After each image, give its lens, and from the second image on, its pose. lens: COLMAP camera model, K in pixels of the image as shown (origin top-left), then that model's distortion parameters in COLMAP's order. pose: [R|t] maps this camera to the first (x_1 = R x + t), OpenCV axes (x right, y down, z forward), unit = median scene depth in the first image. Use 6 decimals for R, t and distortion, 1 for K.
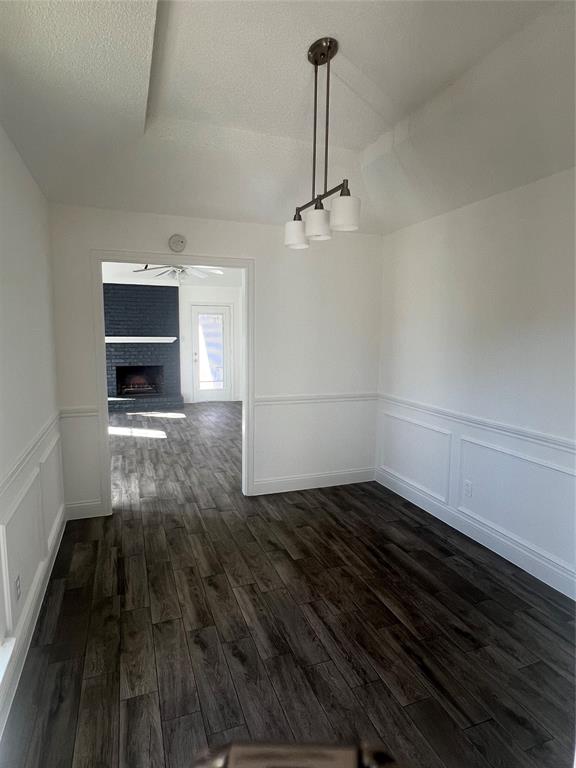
lens RADIAL K [[429.7, 0, 282.8], [0, 429.7, 384.6], [0, 0, 1]] dist [0.001813, 0.000151]
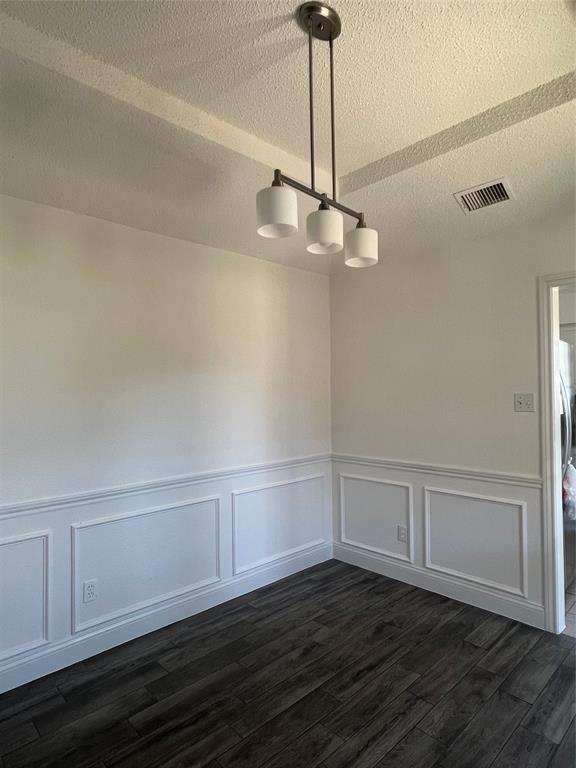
lens RADIAL K [[444.6, 0, 294.1], [0, 444.6, 383.6], [0, 0, 1]] dist [0.000345, 0.000400]
pose [[-0.406557, 0.012393, 0.913541, -0.575458], [0.120232, 0.991938, 0.040051, -0.136560], [-0.905679, 0.126120, -0.404770, 1.332196]]
